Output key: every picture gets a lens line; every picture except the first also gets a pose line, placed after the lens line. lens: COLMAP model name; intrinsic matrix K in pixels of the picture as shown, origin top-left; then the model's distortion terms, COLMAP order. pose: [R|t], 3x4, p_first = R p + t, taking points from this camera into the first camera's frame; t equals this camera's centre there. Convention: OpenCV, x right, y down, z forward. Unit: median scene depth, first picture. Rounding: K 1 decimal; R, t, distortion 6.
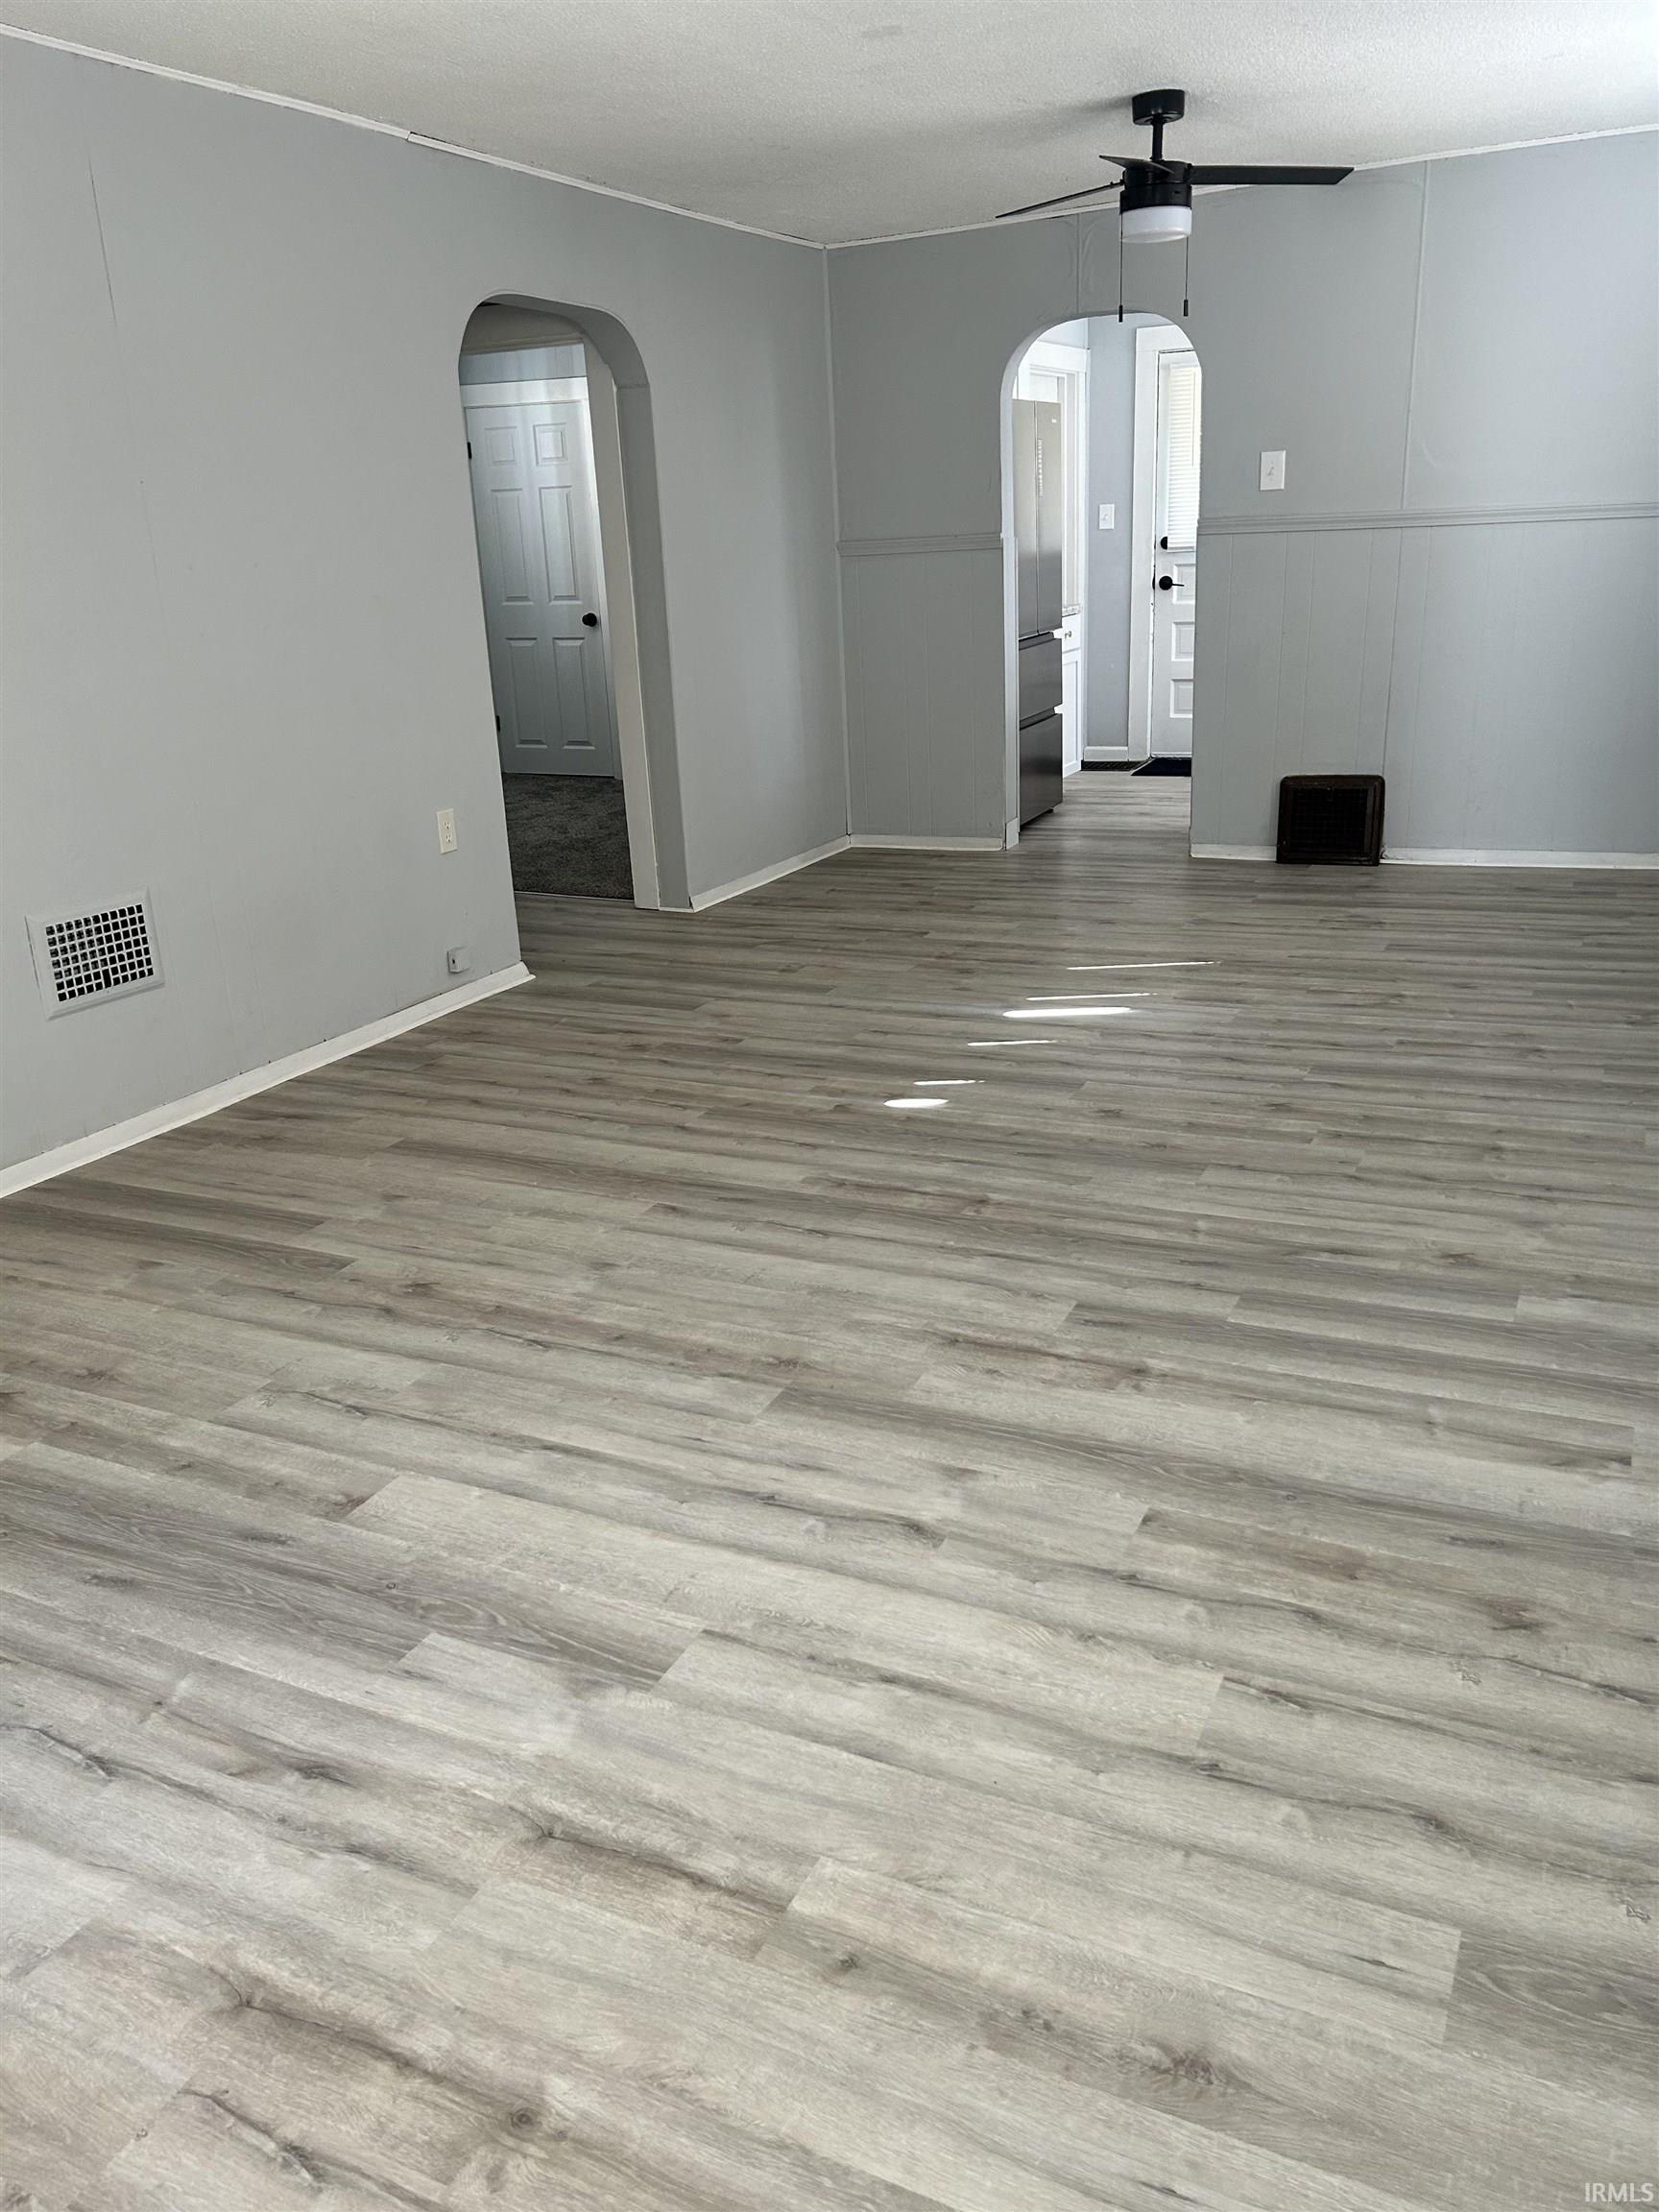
lens RADIAL K [[1659.5, 0, 820.9], [0, 1659.5, 1104.3], [0, 0, 1]] dist [0.086998, -0.137280]
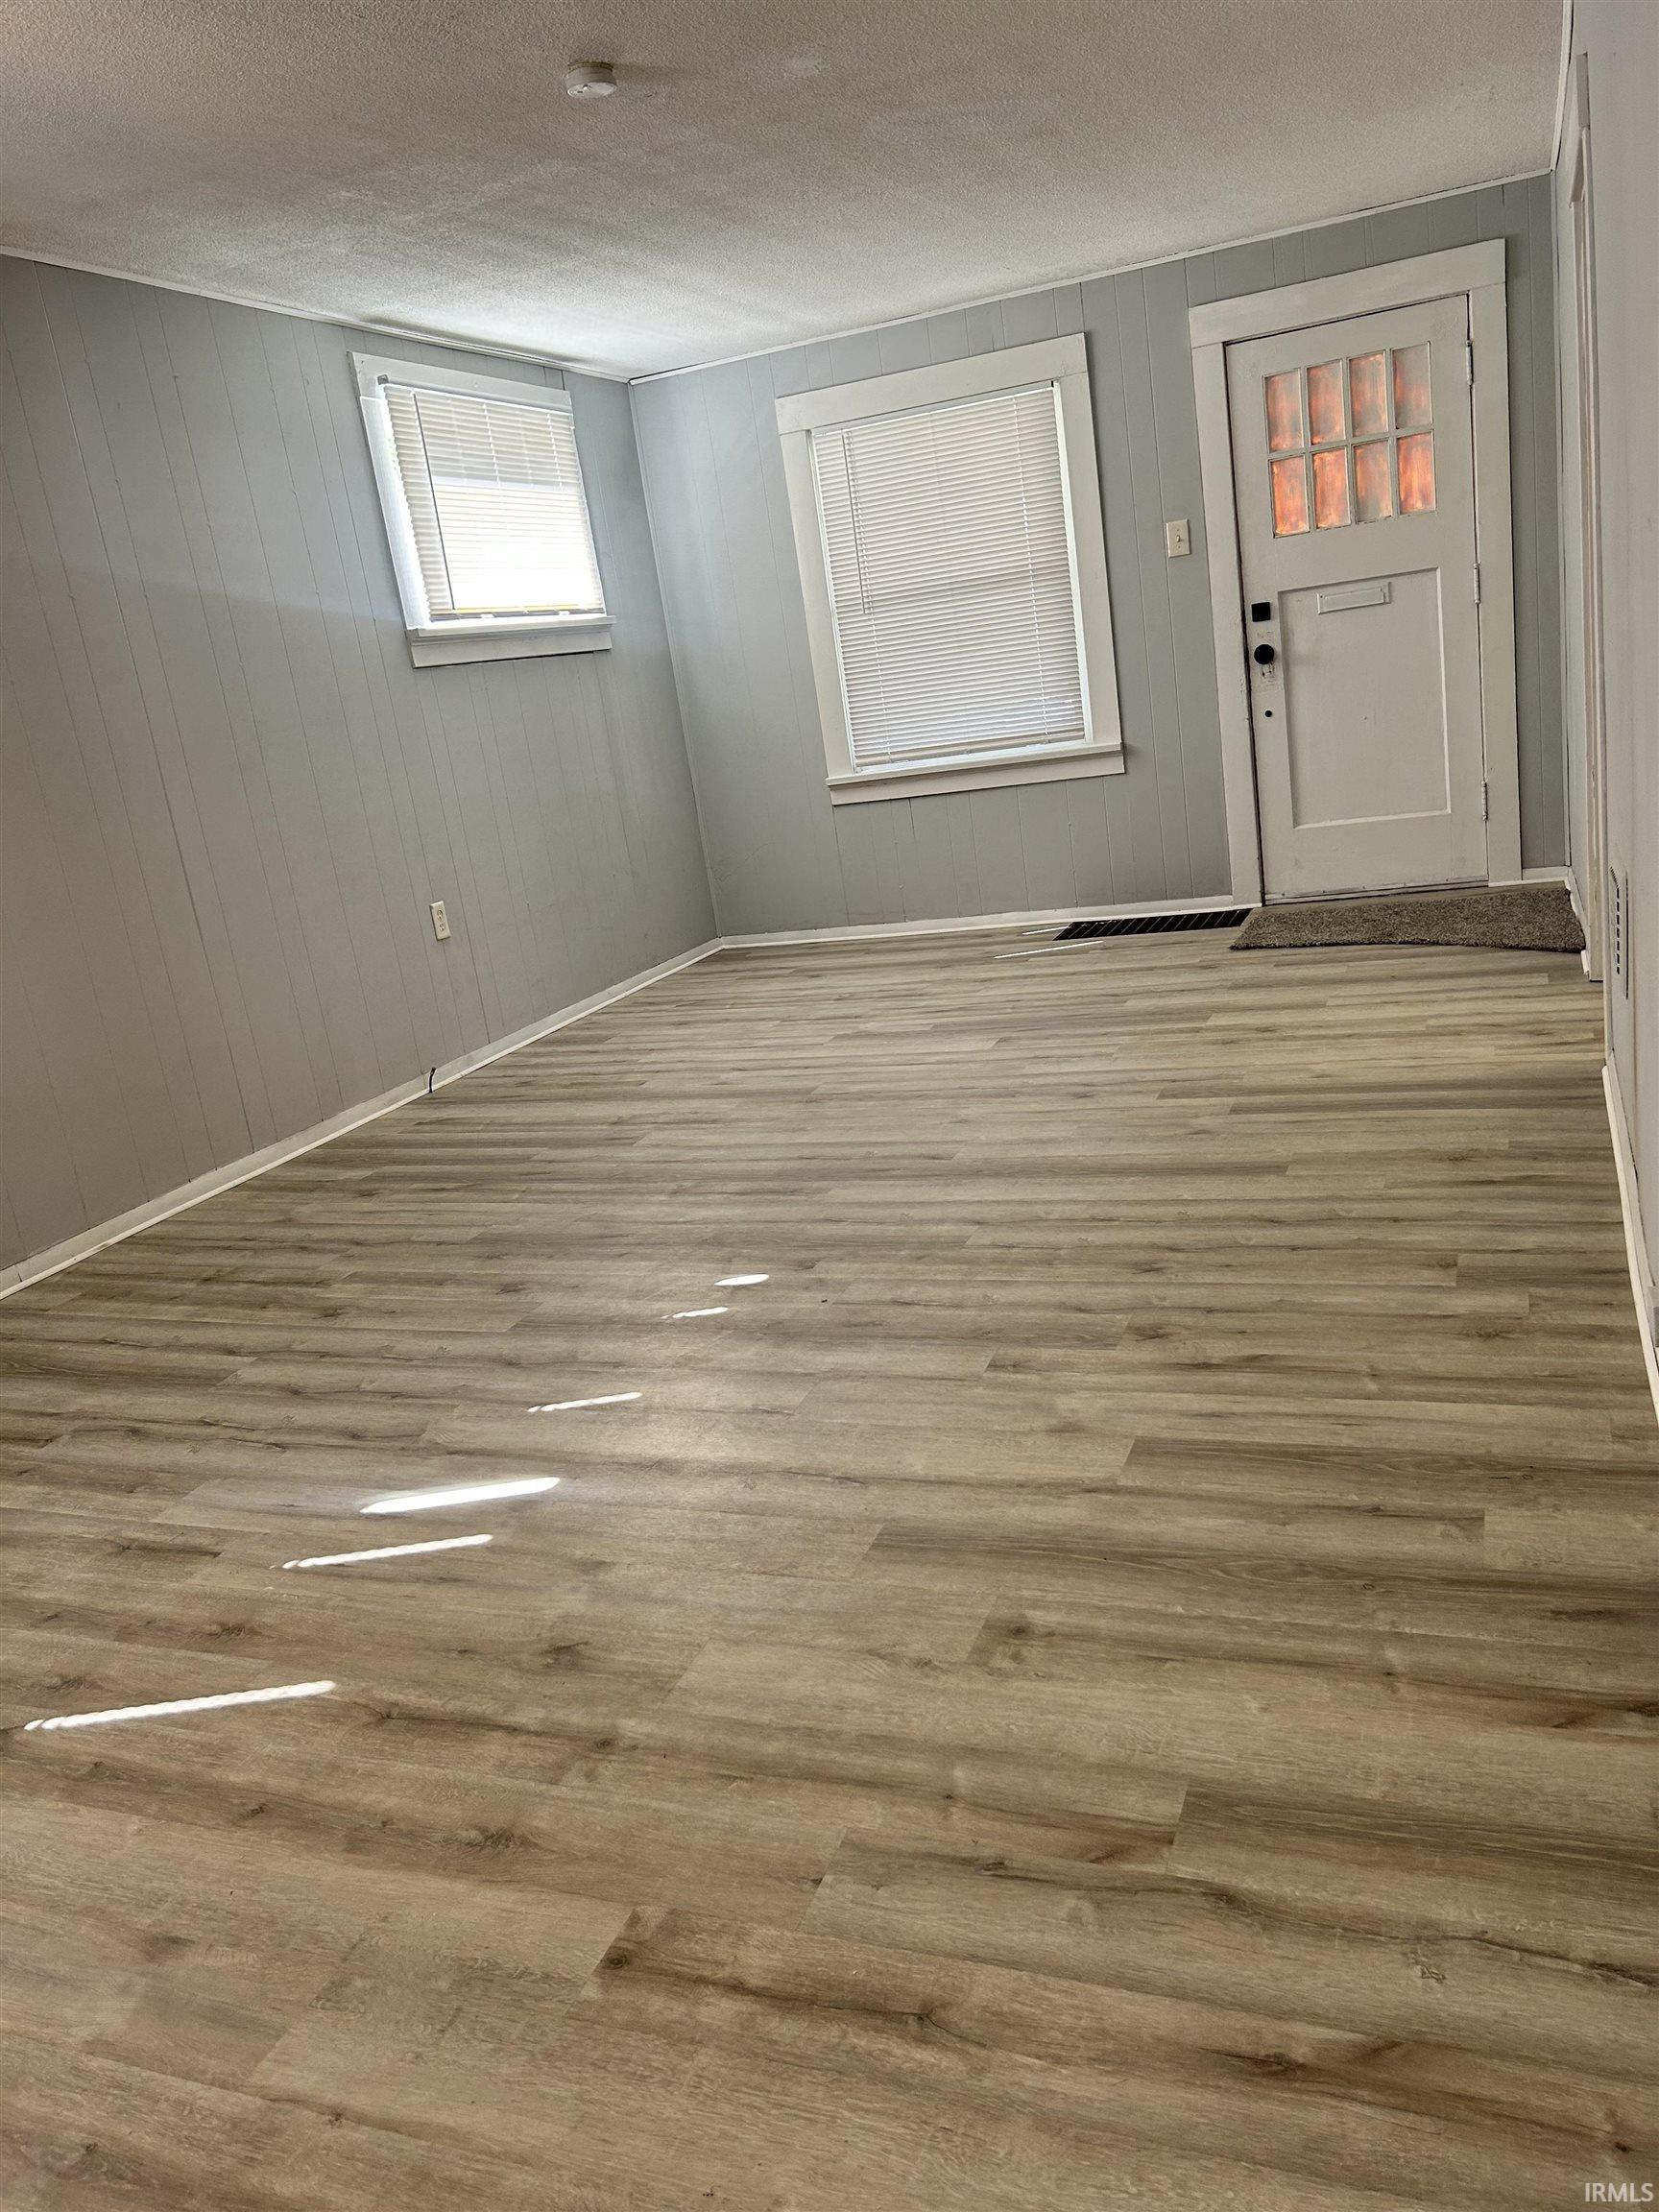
lens RADIAL K [[1654.7, 0, 806.9], [0, 1654.7, 1107.2], [0, 0, 1]] dist [0.115409, -0.232583]
pose [[-0.979621, 0.199949, -0.019046, 0.012748], [0.156853, 0.820797, 0.549263, -0.558986], [0.125457, 0.535082, -0.835432, 1.749610]]
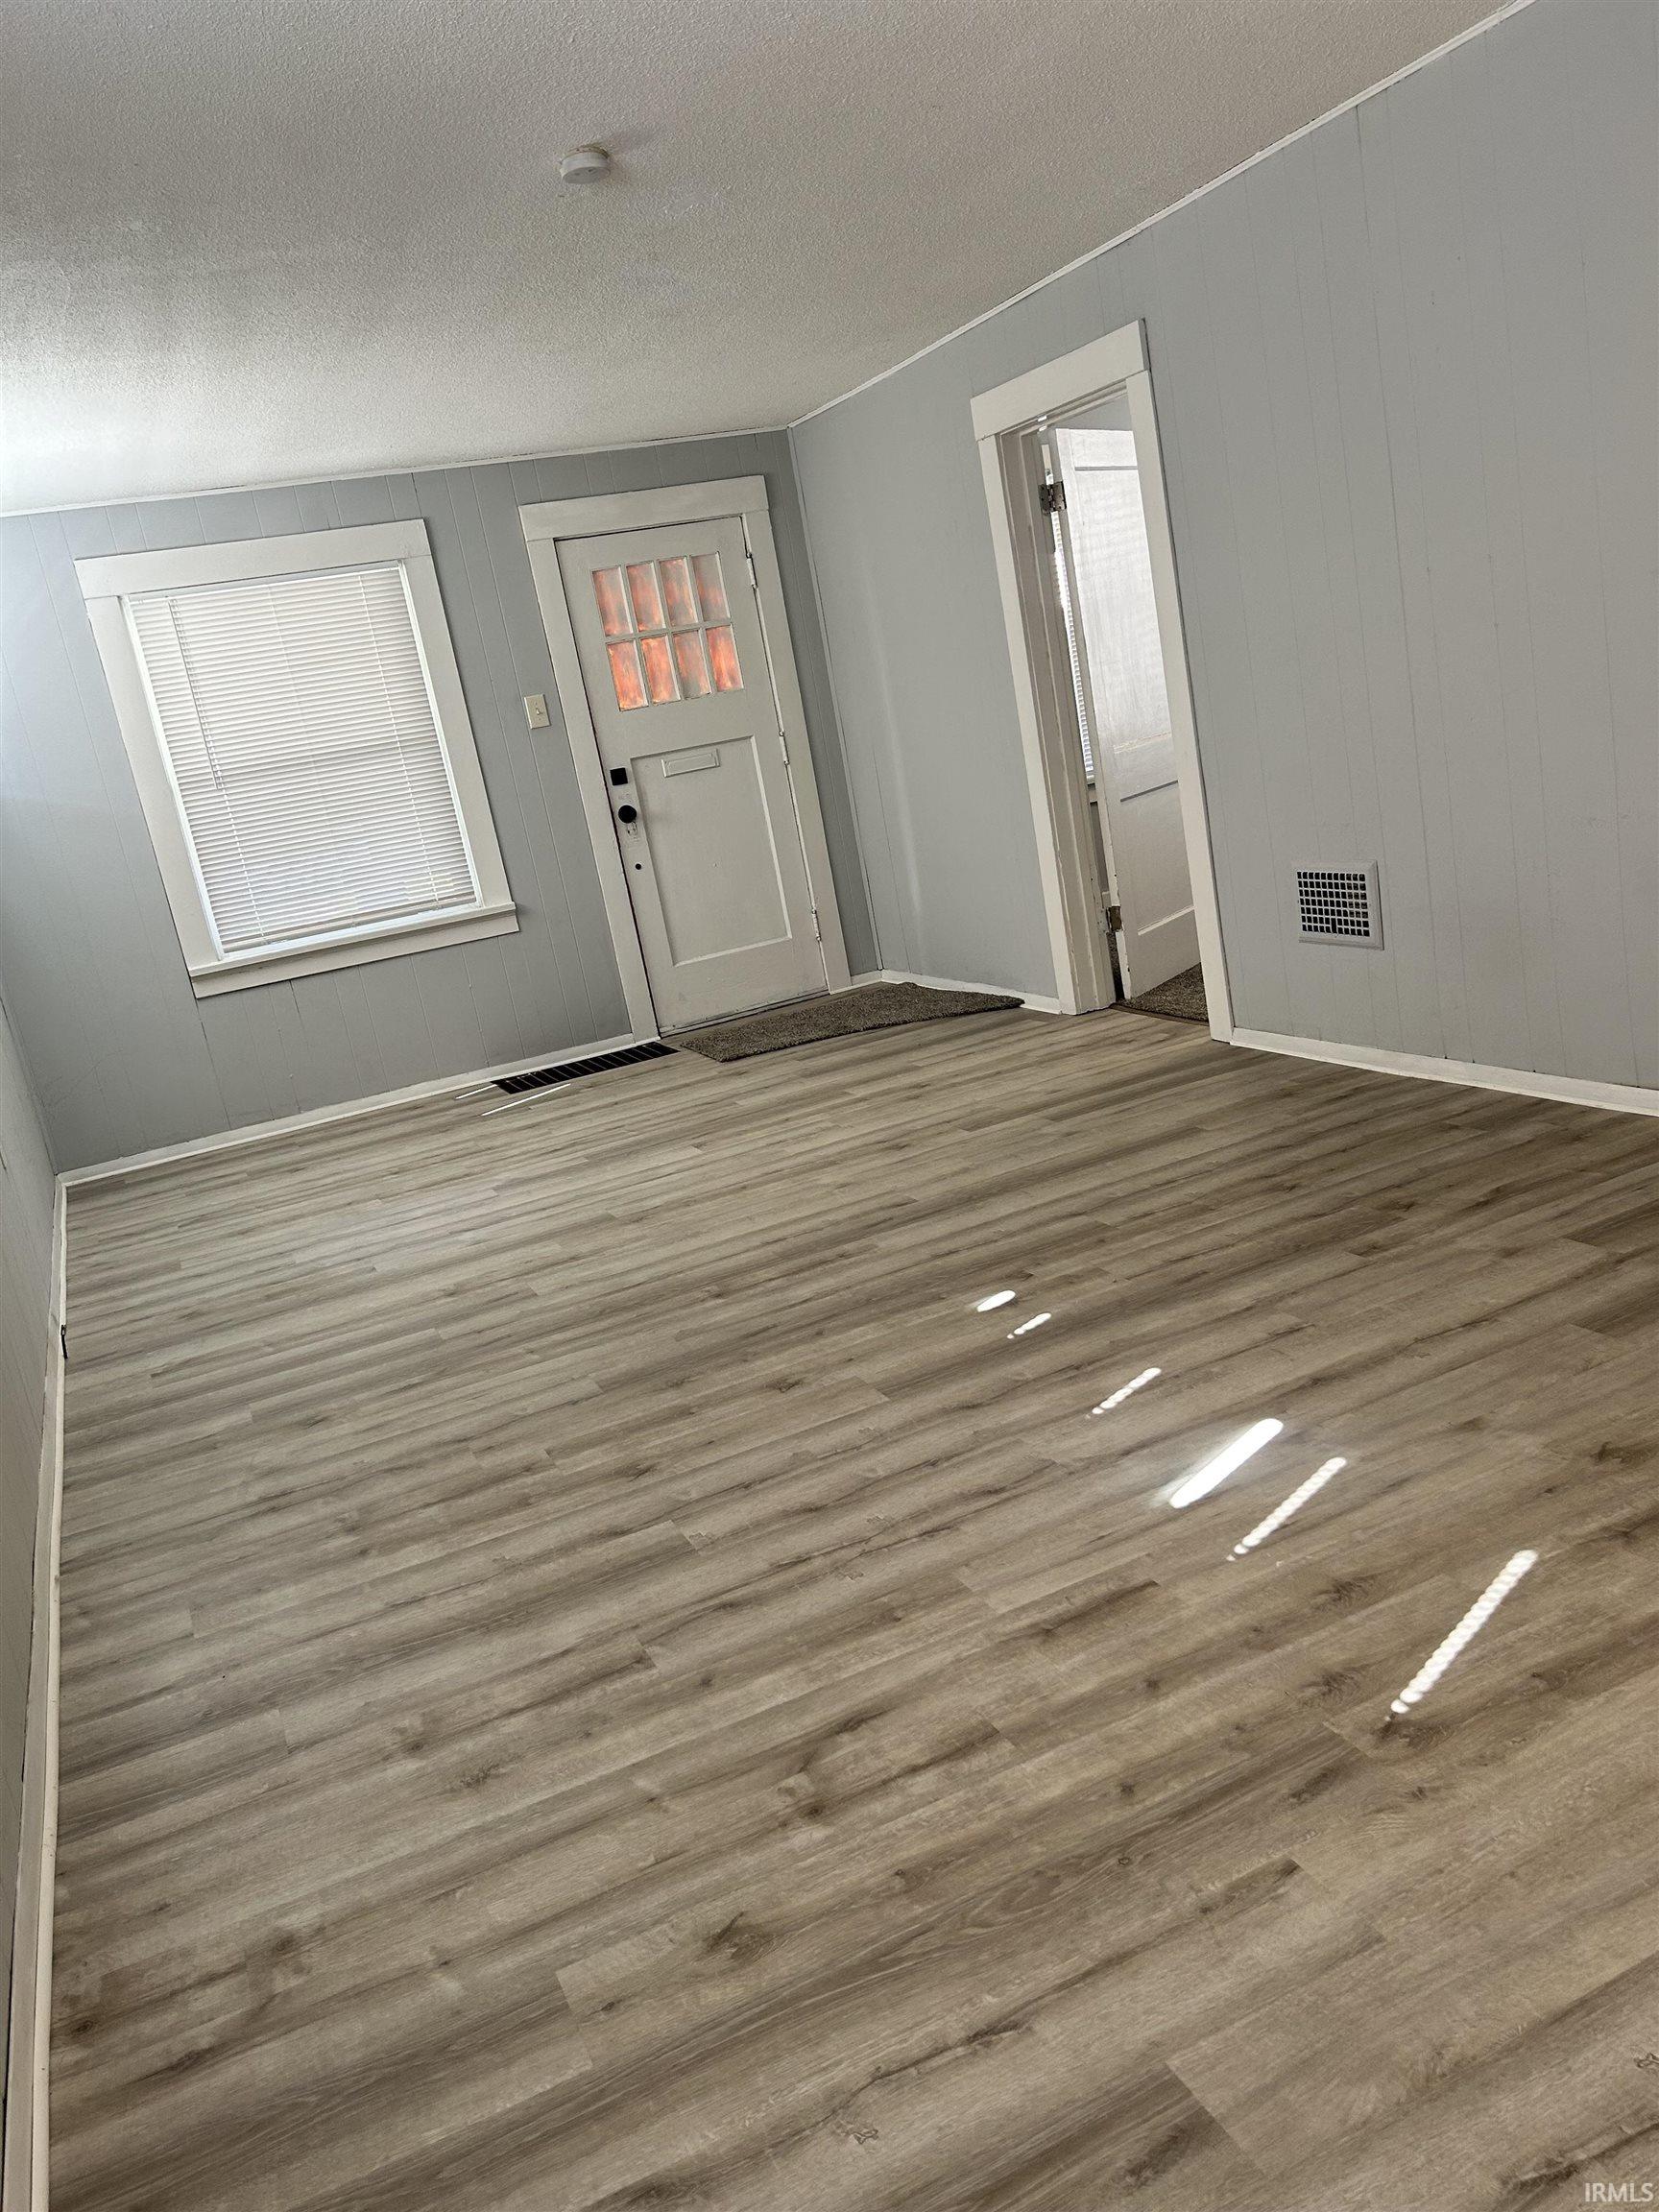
lens RADIAL K [[1659.5, 0, 820.9], [0, 1659.5, 1104.3], [0, 0, 1]] dist [0.086998, -0.137280]
pose [[-0.622628, 0.332122, -0.708540, 0.711326], [-0.043823, 0.889242, 0.455333, -0.502449], [0.781290, 0.314554, -0.539113, 1.432076]]
